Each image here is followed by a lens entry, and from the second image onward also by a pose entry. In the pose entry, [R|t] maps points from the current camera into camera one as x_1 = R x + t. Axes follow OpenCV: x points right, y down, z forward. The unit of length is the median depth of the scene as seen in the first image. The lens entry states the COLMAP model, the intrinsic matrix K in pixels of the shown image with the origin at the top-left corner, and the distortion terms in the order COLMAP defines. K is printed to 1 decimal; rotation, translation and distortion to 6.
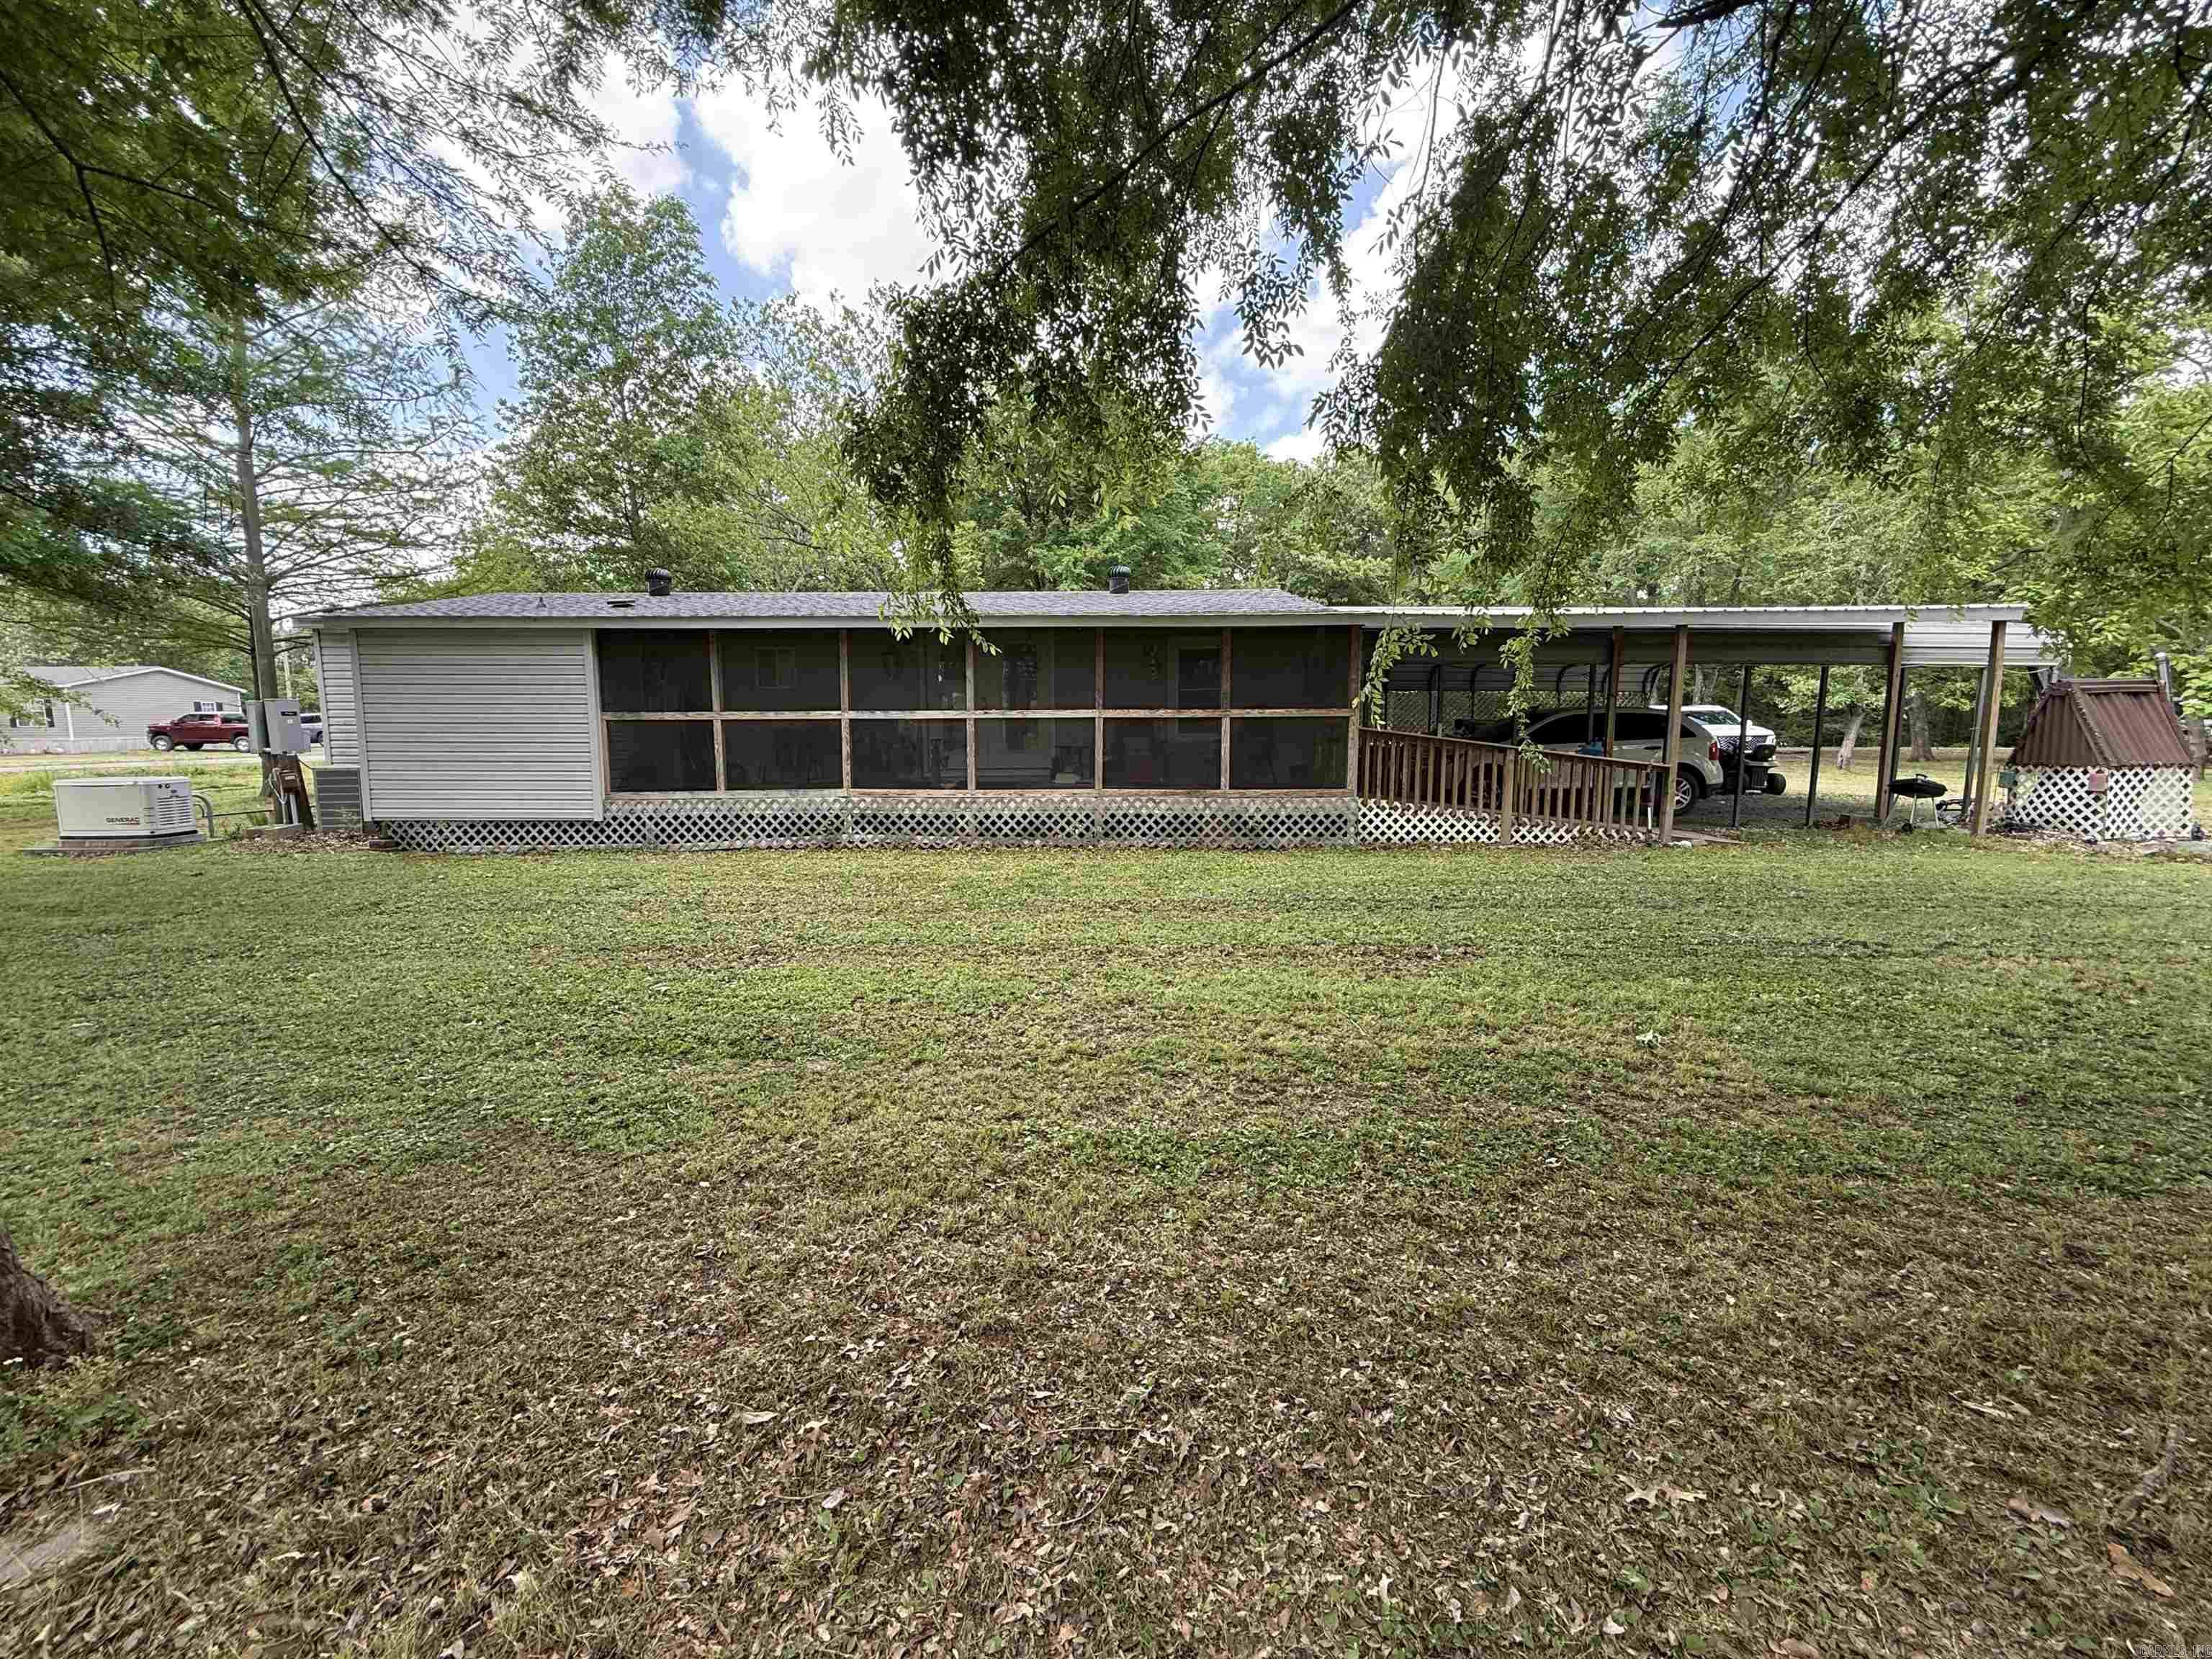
lens RADIAL K [[880.4, 0, 1106.0], [0, 880.4, 829.5], [0, 0, 1]] dist [0.000939, -0.000225]
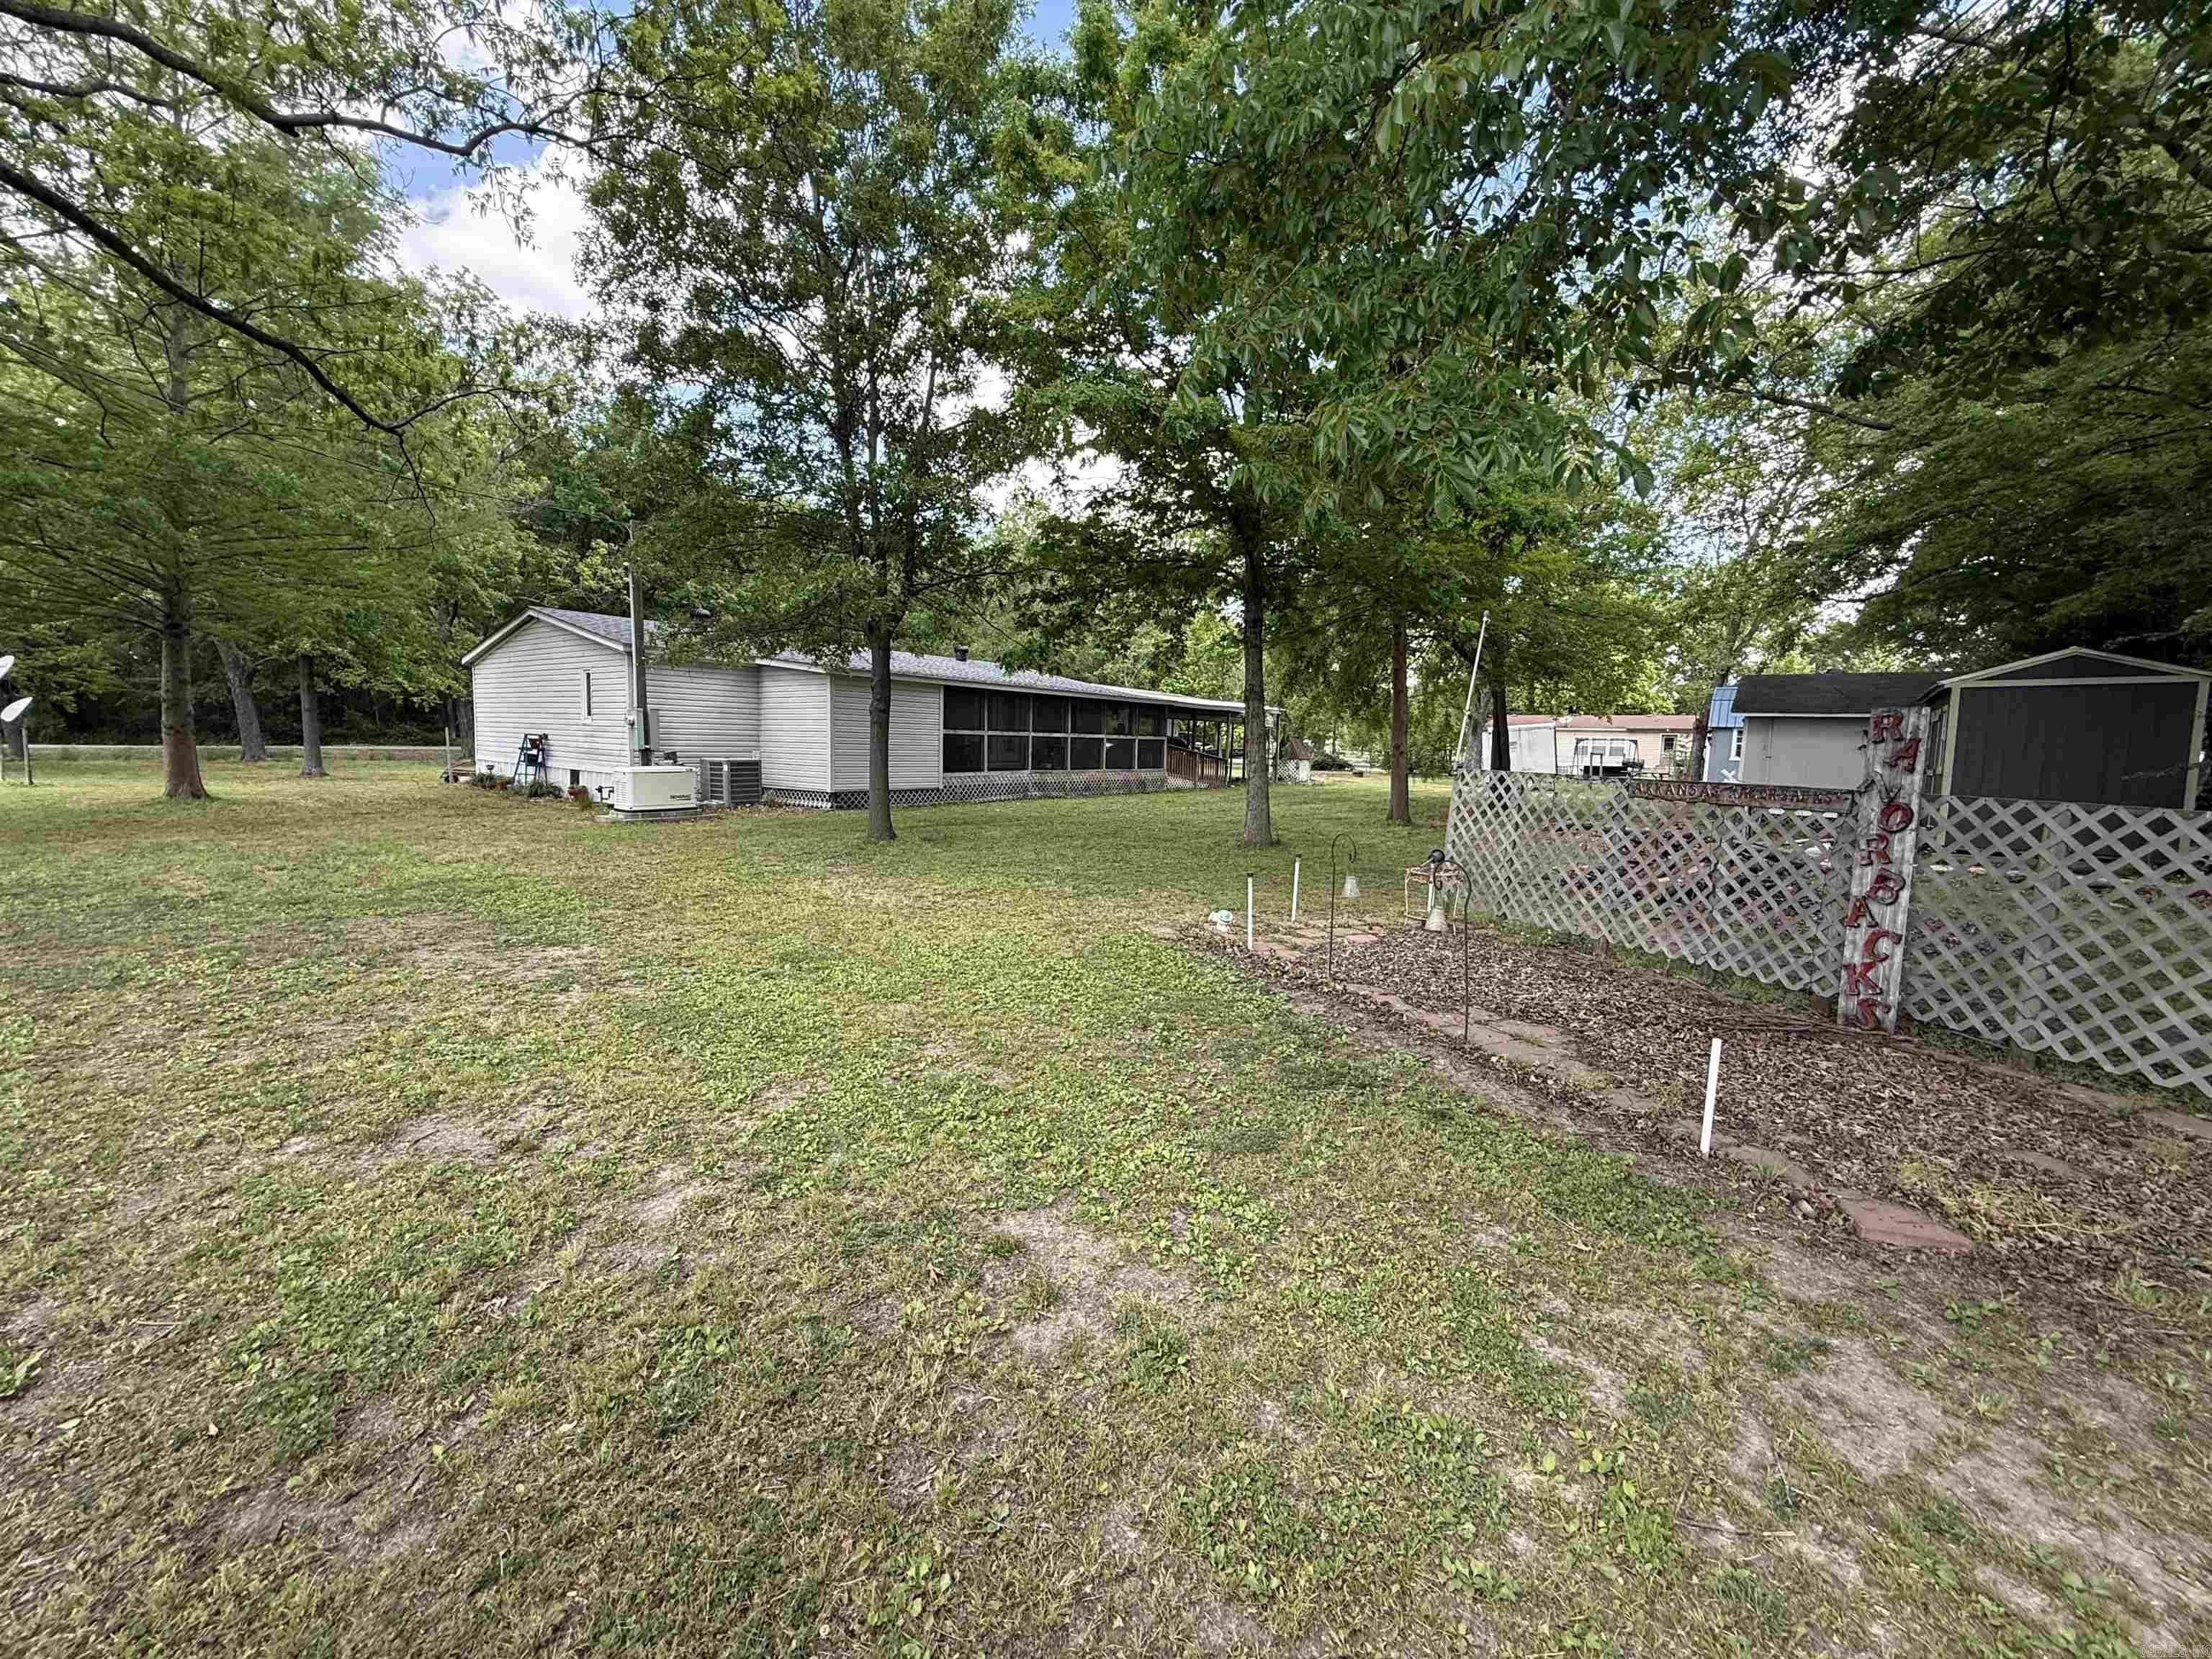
lens RADIAL K [[880.4, 0, 1106.0], [0, 880.4, 829.5], [0, 0, 1]] dist [0.000939, -0.000225]
pose [[0.561900, -0.061463, 0.824918, -1.908619], [0.066726, 0.997354, 0.028860, 0.045557], [-0.824509, 0.038827, 0.564515, -0.319046]]
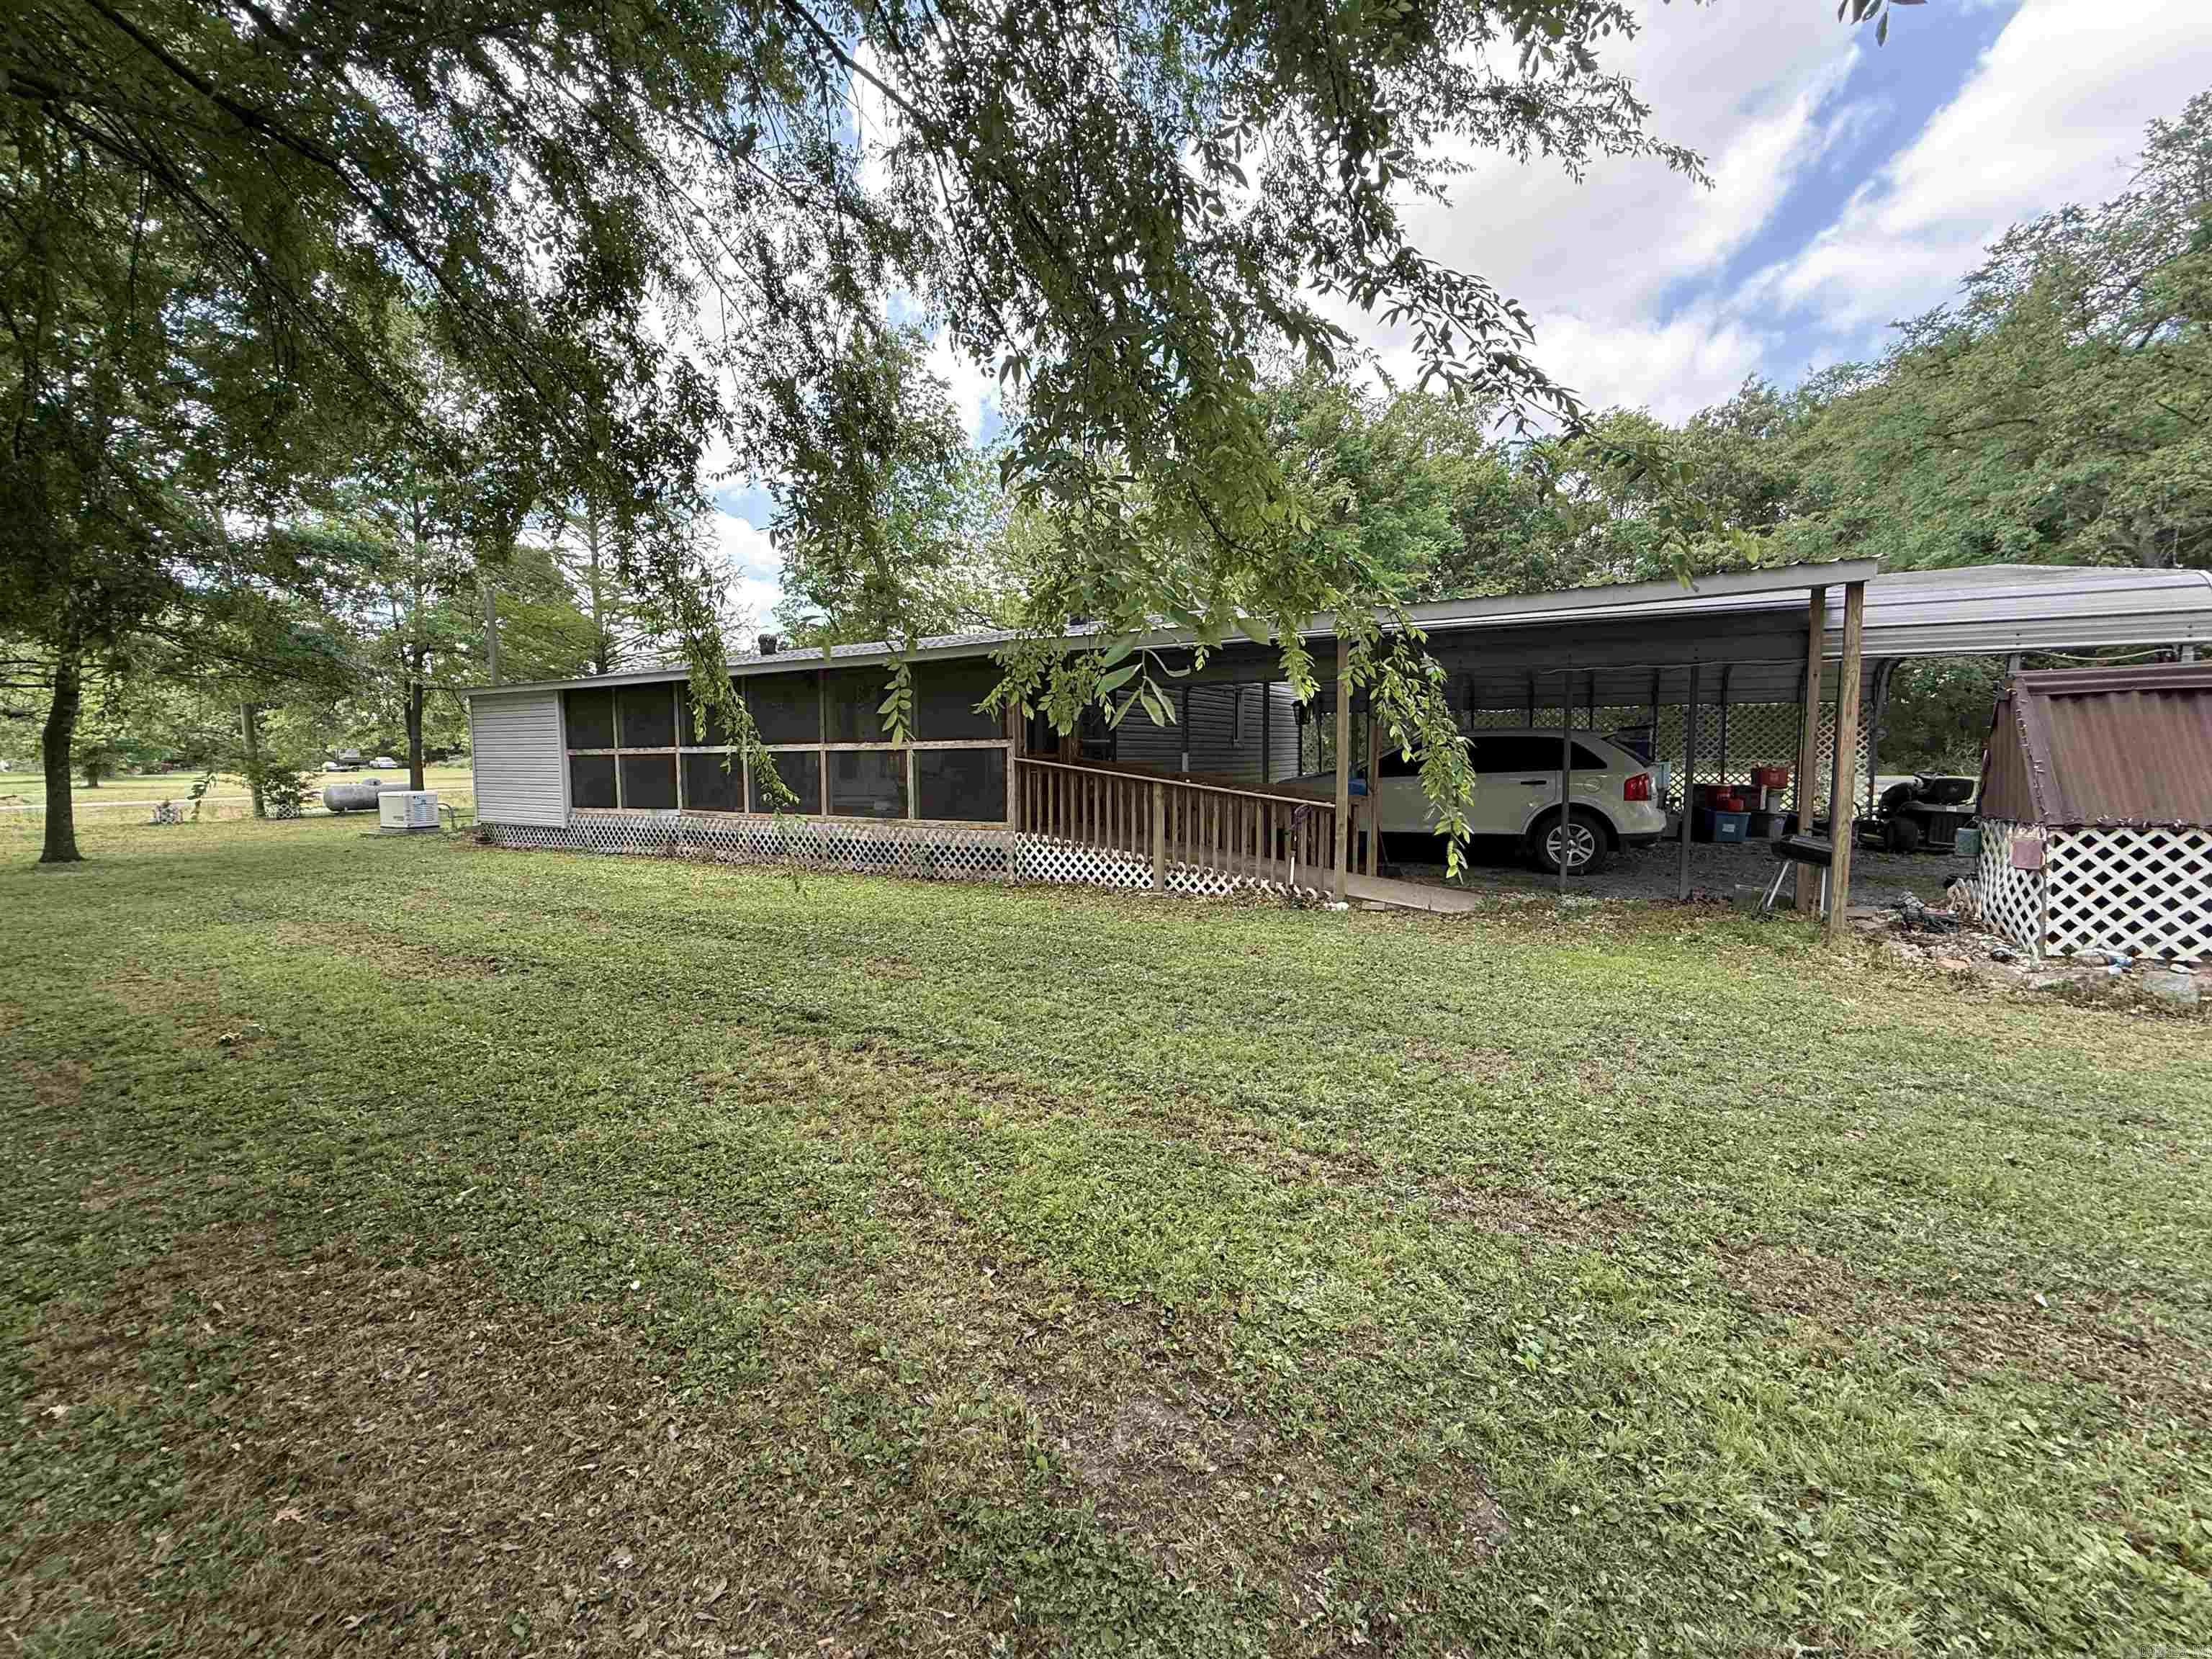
lens RADIAL K [[880.4, 0, 1106.0], [0, 880.4, 829.5], [0, 0, 1]] dist [0.000939, -0.000225]
pose [[0.873556, 0.035695, -0.485413, 0.828863], [-0.048526, 0.998725, -0.013887, -0.029930], [0.484298, 0.035686, 0.874175, 0.207085]]
